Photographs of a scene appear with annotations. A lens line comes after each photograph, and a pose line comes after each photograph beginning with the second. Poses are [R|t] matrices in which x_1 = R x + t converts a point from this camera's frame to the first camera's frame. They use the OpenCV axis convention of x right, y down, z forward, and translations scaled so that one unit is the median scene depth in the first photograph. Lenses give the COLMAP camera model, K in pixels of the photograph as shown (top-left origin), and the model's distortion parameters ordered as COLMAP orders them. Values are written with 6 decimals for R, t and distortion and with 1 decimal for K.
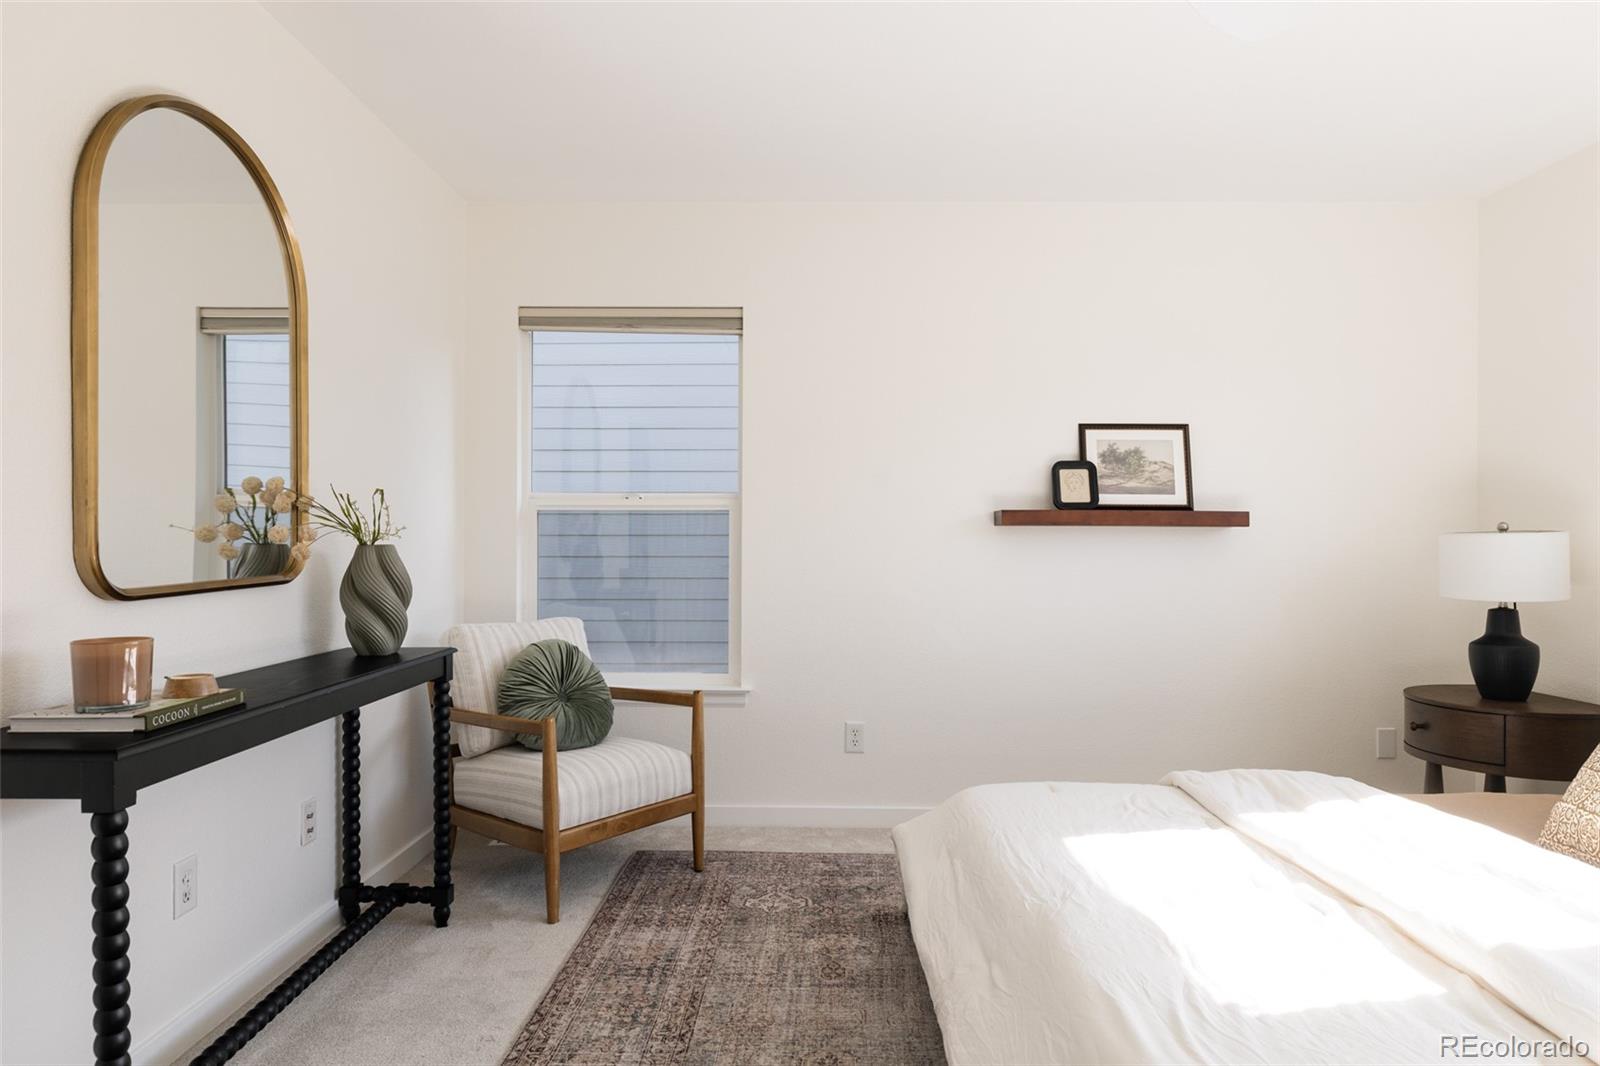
lens RADIAL K [[959.8, 0, 803.1], [0, 959.8, 537.7], [0, 0, 1]] dist [-0.002774, 0.001602]
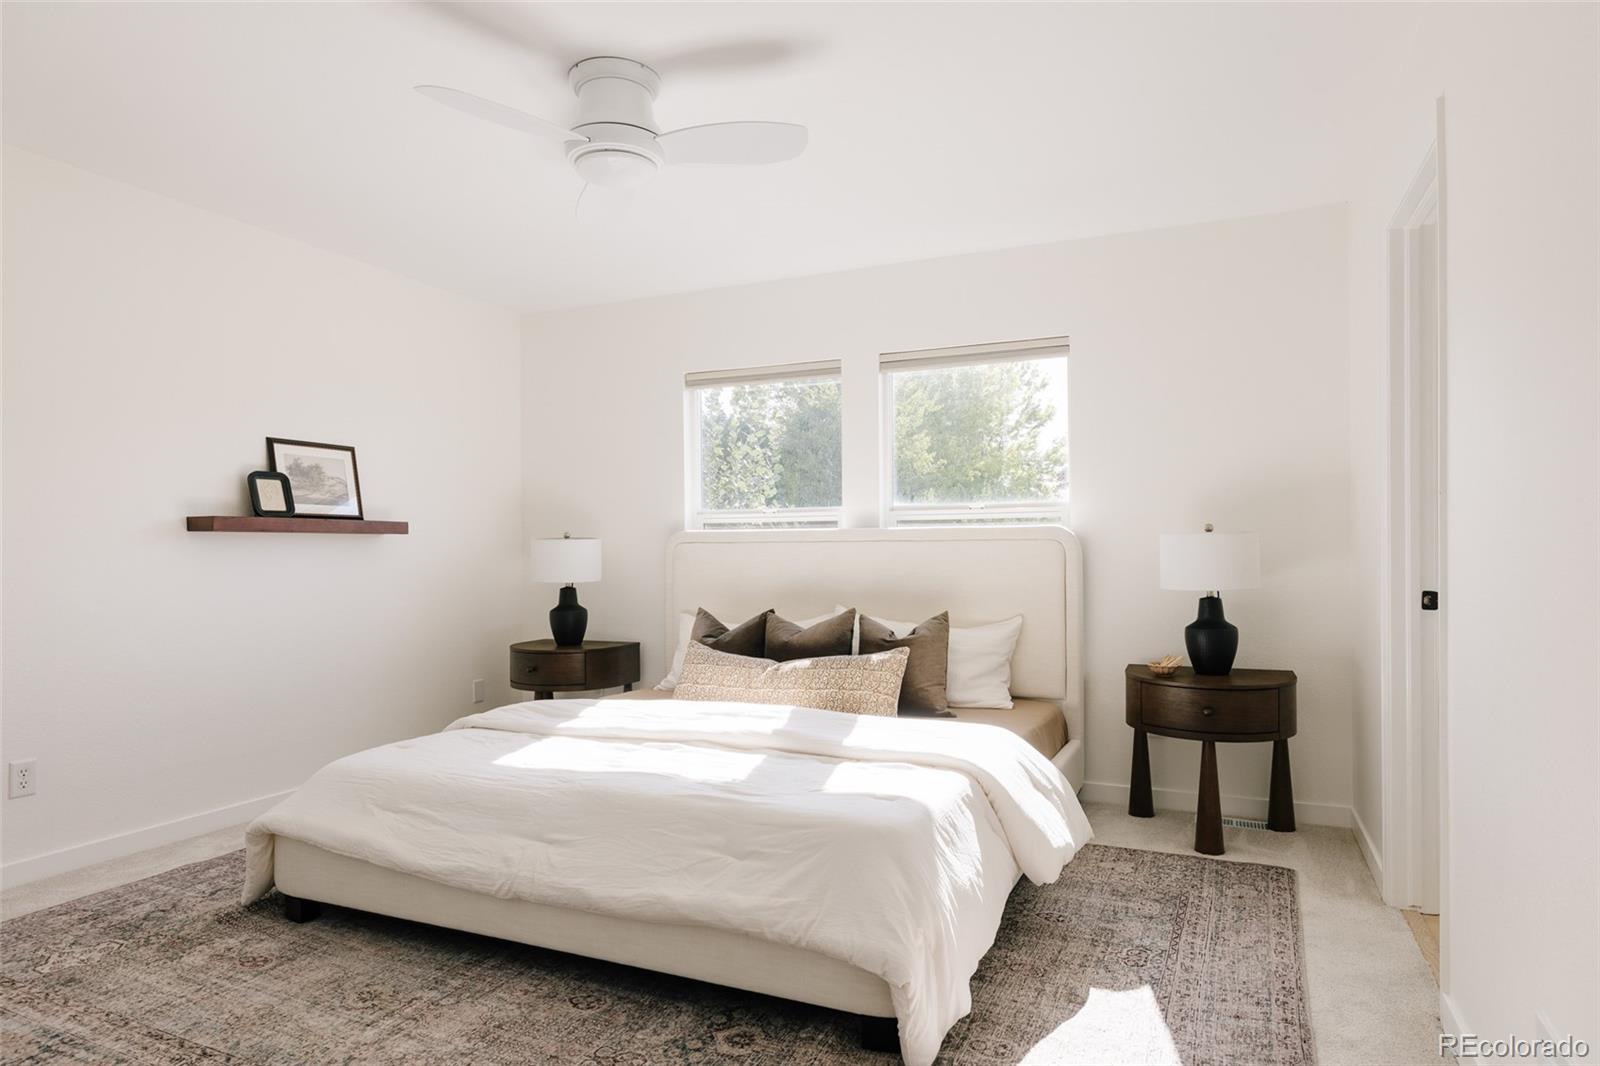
lens RADIAL K [[919.7, 0, 799.5], [0, 919.7, 533.5], [0, 0, 1]] dist [0.003106, 0.000966]
pose [[0.407461, 0.007472, 0.913192, -0.430376], [0.003565, 0.999946, -0.009773, 0.001479], [-0.913216, 0.007238, 0.407412, 0.037207]]
